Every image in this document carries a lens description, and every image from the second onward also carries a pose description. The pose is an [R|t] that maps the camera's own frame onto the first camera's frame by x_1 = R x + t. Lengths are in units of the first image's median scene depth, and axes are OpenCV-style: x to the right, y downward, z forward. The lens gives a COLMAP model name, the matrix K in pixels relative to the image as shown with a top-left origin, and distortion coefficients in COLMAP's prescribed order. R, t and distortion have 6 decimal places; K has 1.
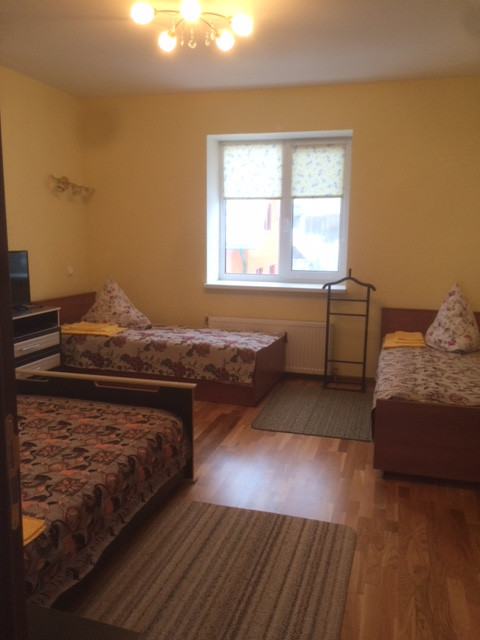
lens RADIAL K [[547.5, 0, 240.0], [0, 547.5, 322.2], [0, 0, 1]] dist [0.079498, -0.100652]
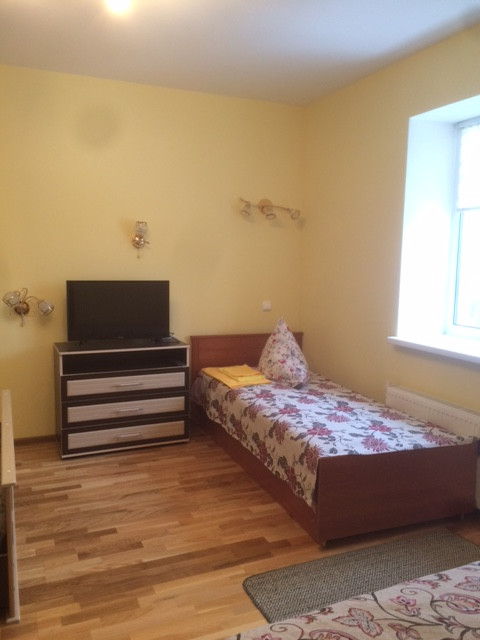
lens RADIAL K [[547.5, 0, 236.3], [0, 547.5, 320.3], [0, 0, 1]] dist [0.079498, -0.100652]
pose [[0.636903, 0.084762, -0.766270, 0.459756], [-0.131838, 0.991271, 0.000070, -0.090251], [0.759587, 0.100979, 0.642519, 0.578309]]
